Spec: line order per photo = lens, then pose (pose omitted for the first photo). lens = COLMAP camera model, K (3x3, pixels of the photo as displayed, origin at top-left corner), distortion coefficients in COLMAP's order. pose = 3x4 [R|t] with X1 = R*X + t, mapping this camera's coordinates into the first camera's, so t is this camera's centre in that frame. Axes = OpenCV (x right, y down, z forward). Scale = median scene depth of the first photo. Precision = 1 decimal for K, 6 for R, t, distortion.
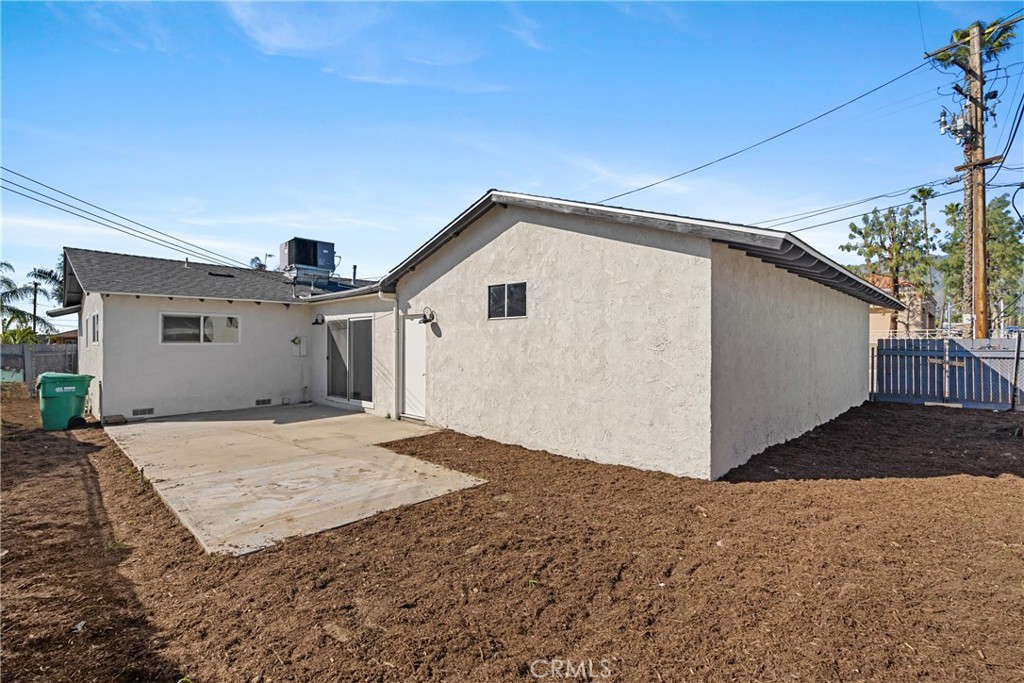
lens RADIAL K [[474.8, 0, 512.9], [0, 474.8, 341.7], [0, 0, 1]] dist [-0.002677, -0.000351]
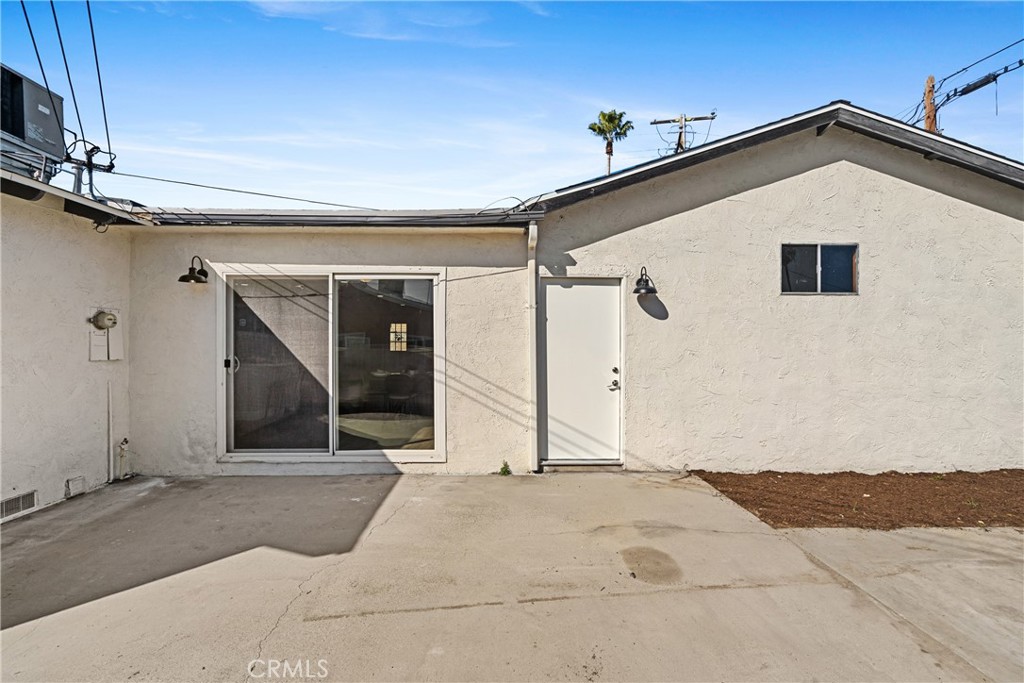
lens RADIAL K [[474.8, 0, 511.1], [0, 474.8, 341.8], [0, 0, 1]] dist [-0.002677, -0.000351]
pose [[0.692602, -0.000104, 0.721320, -0.666325], [-0.003958, 0.999984, 0.003946, 0.016024], [-0.721309, -0.005588, 0.692591, 0.677505]]
